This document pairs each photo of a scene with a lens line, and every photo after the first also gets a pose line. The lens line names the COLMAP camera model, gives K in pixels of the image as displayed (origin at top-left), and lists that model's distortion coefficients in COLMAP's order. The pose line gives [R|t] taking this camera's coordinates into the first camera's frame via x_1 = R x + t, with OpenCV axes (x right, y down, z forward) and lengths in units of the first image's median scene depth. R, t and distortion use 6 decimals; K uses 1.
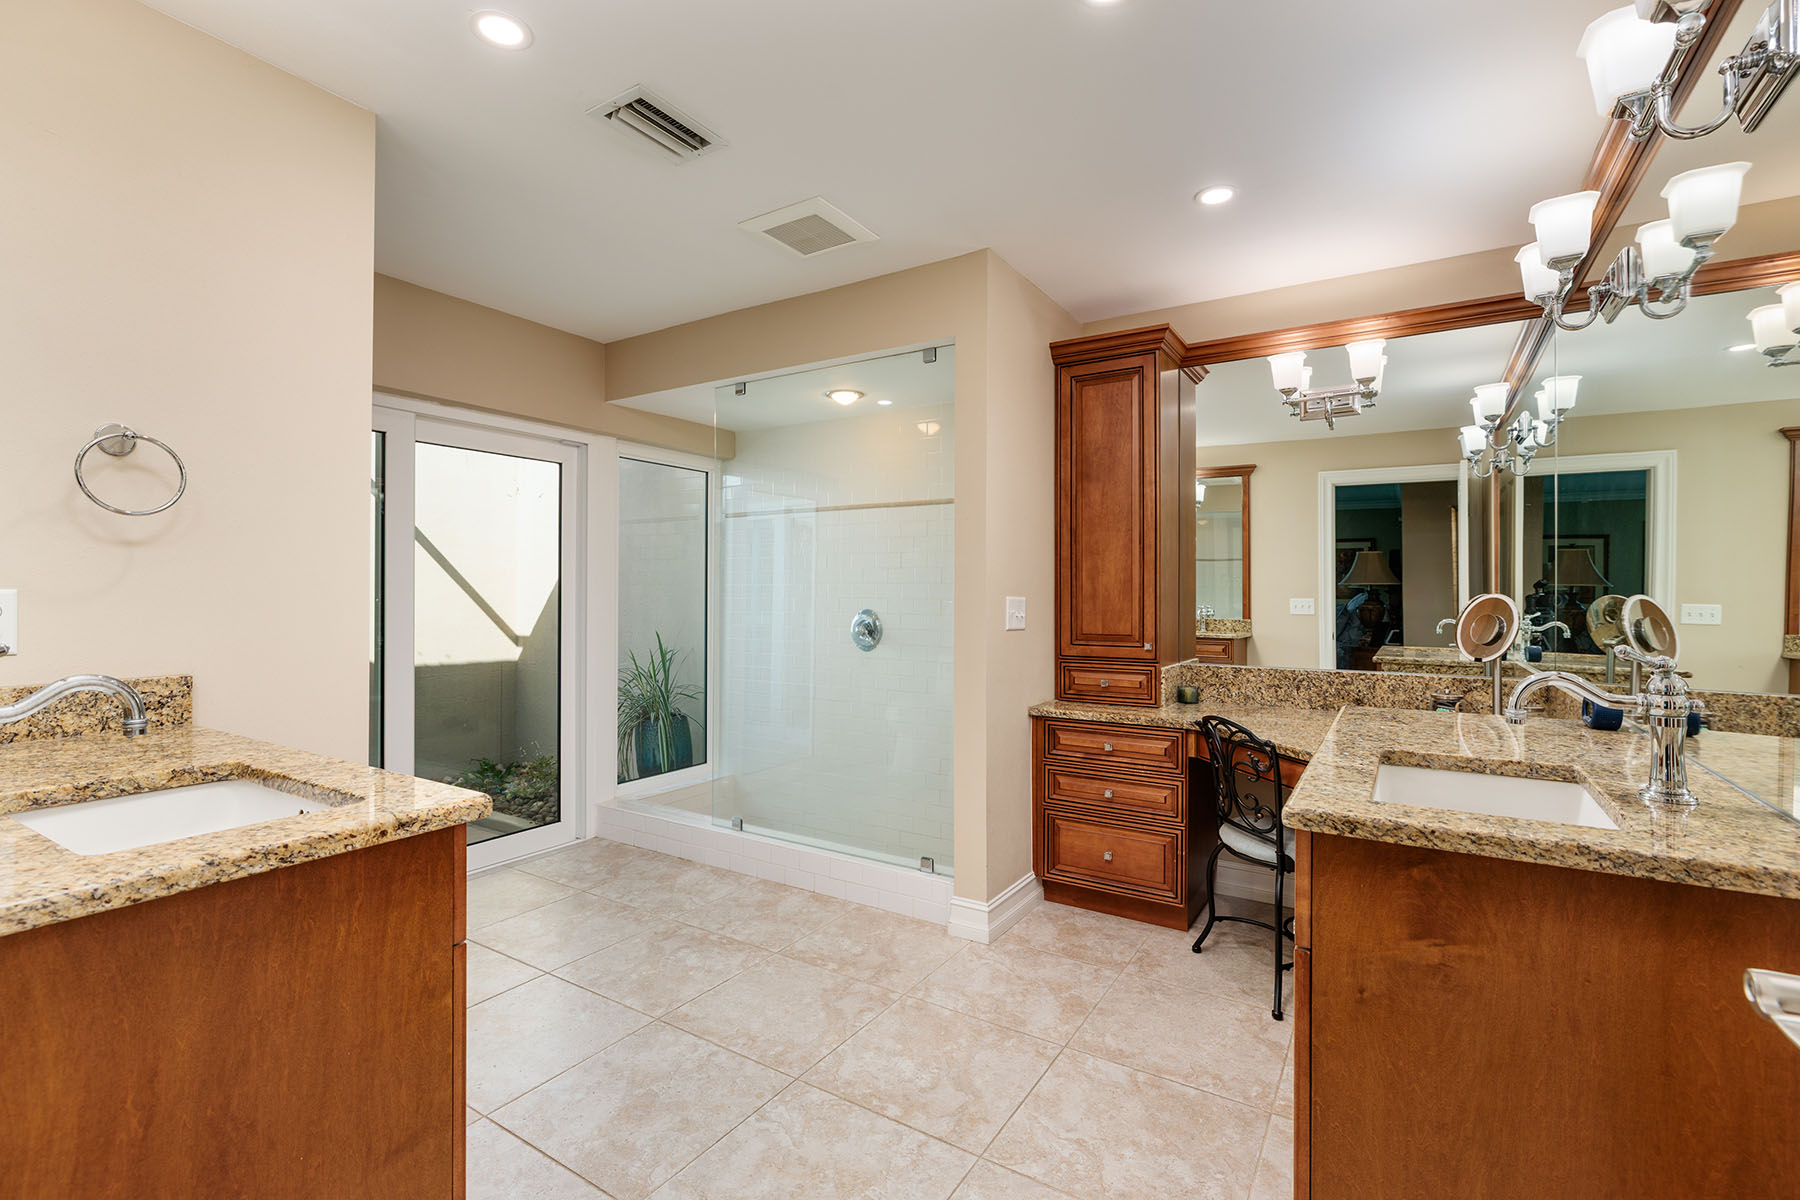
lens RADIAL K [[795.7, 0, 891.7], [0, 795.7, 590.8], [0, 0, 1]] dist [-0.002822, -0.000152]
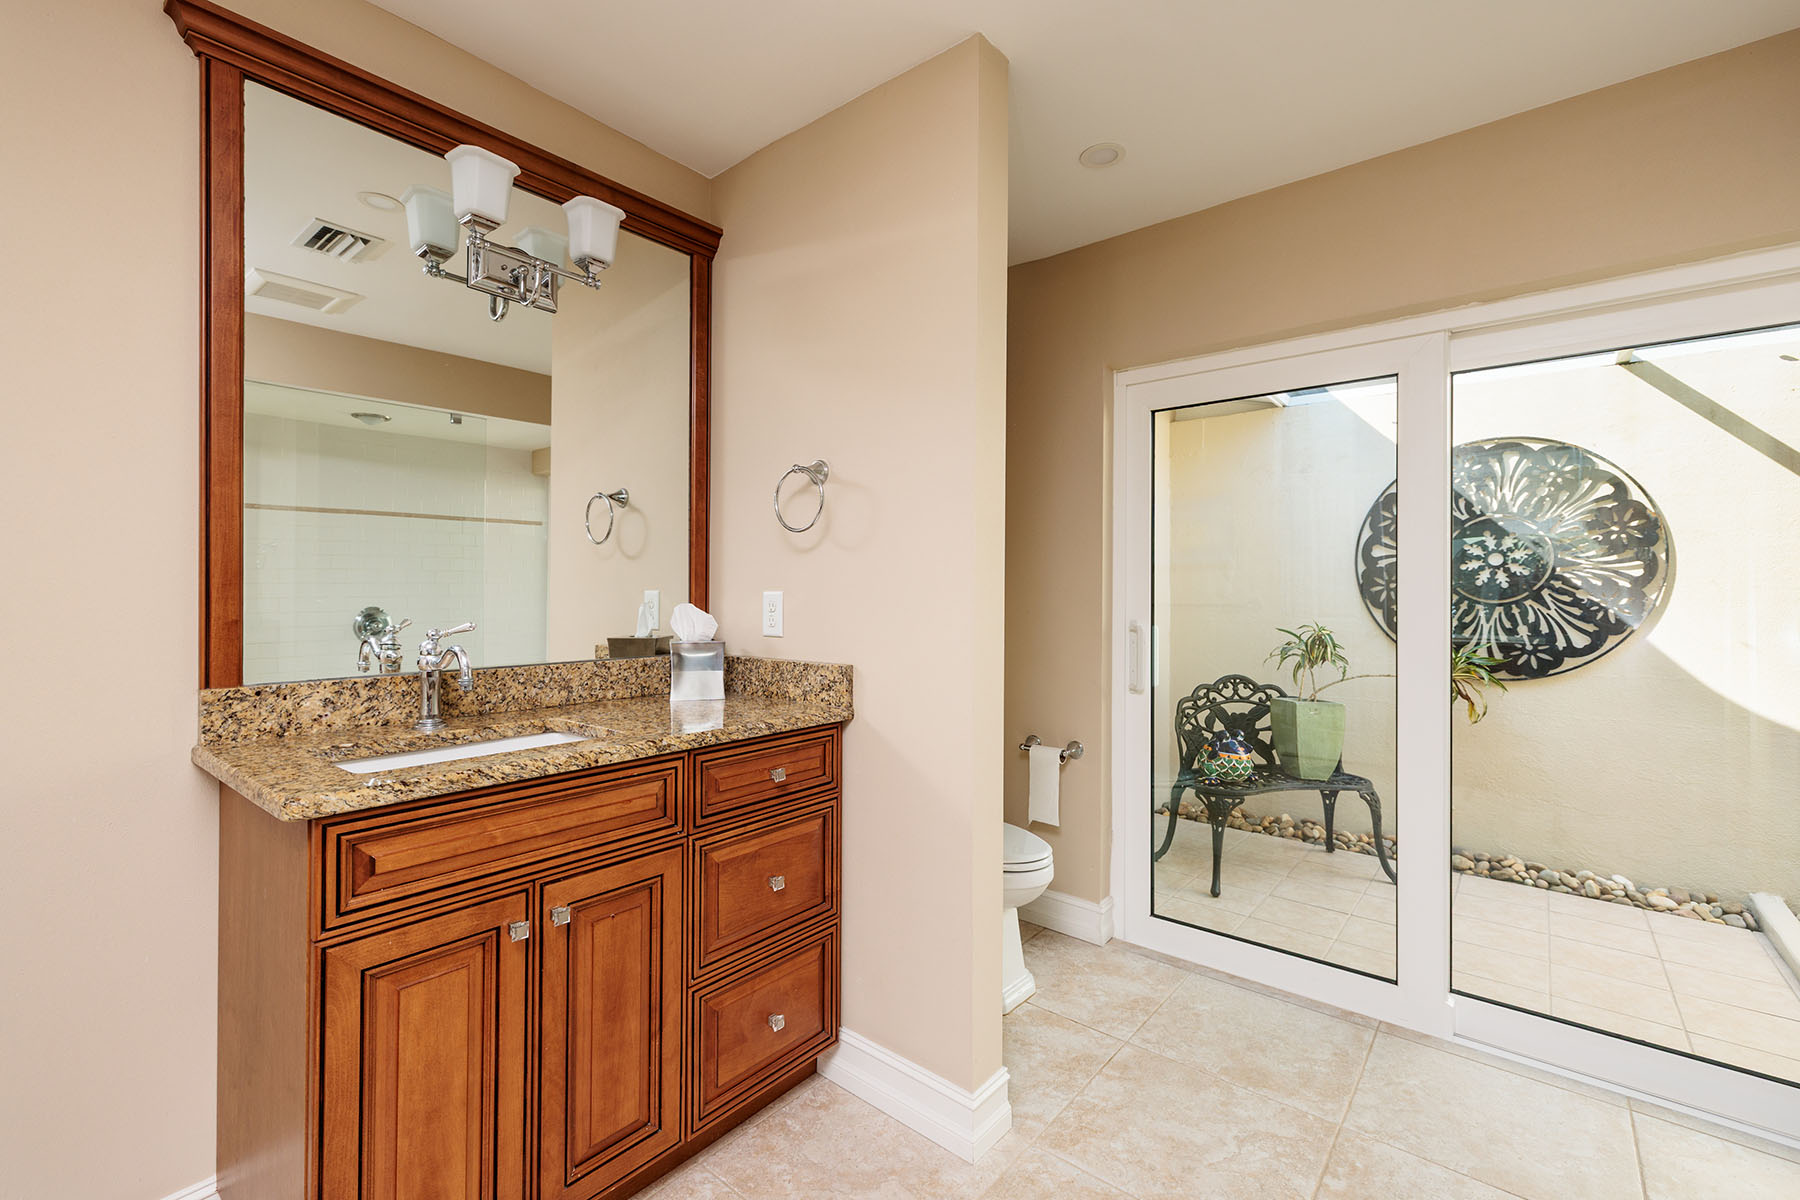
lens RADIAL K [[770.0, 0, 899.1], [0, 770.0, 592.8], [0, 0, 1]] dist [-0.001355, -0.000362]
pose [[-0.128333, -0.002031, -0.991729, 0.087034], [-0.001961, 0.999996, -0.001794, 0.000533], [0.991729, 0.001715, -0.128337, 0.483327]]
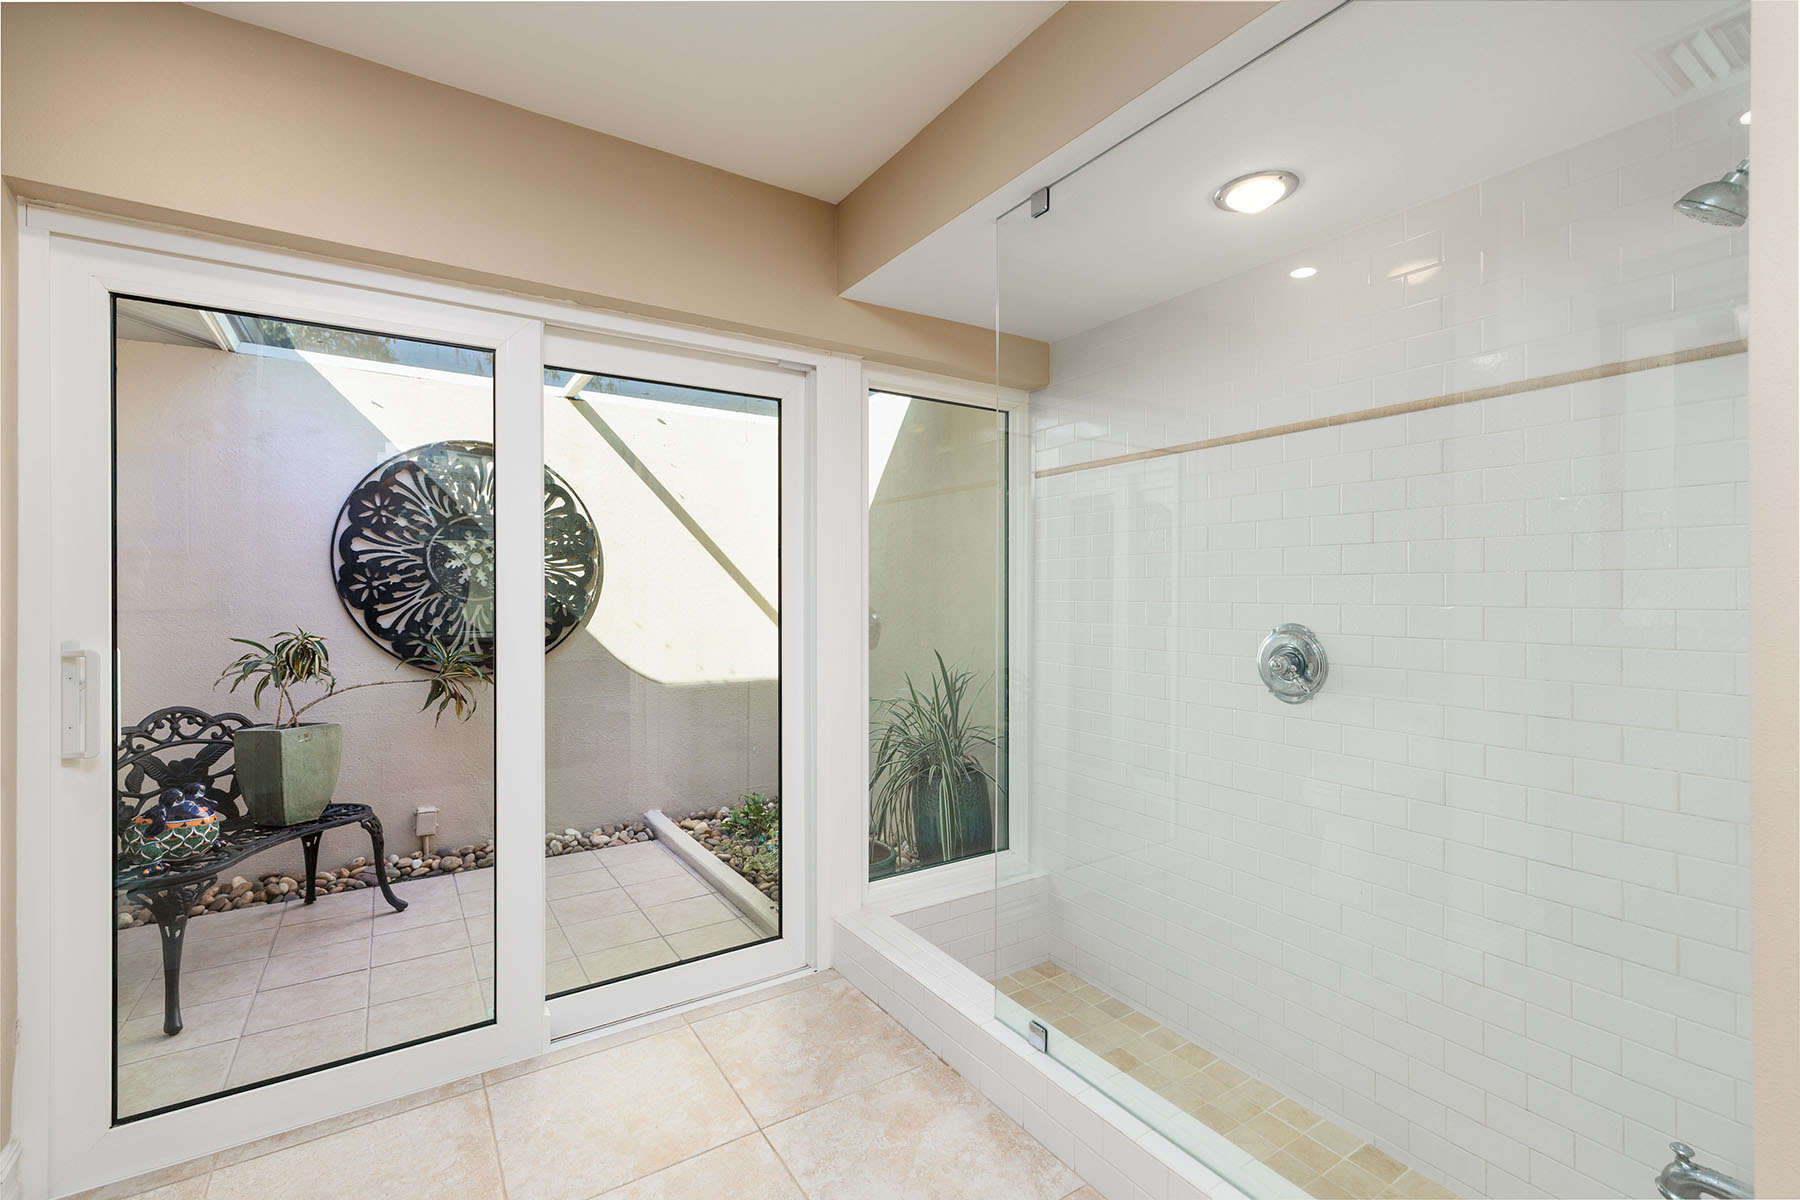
lens RADIAL K [[770.0, 0, 888.9], [0, 770.0, 589.3], [0, 0, 1]] dist [-0.001355, -0.000362]
pose [[0.906191, -0.005440, -0.422833, -0.057283], [0.005280, 0.999985, -0.001550, -0.000422], [0.422835, -0.000828, 0.906206, 0.423142]]
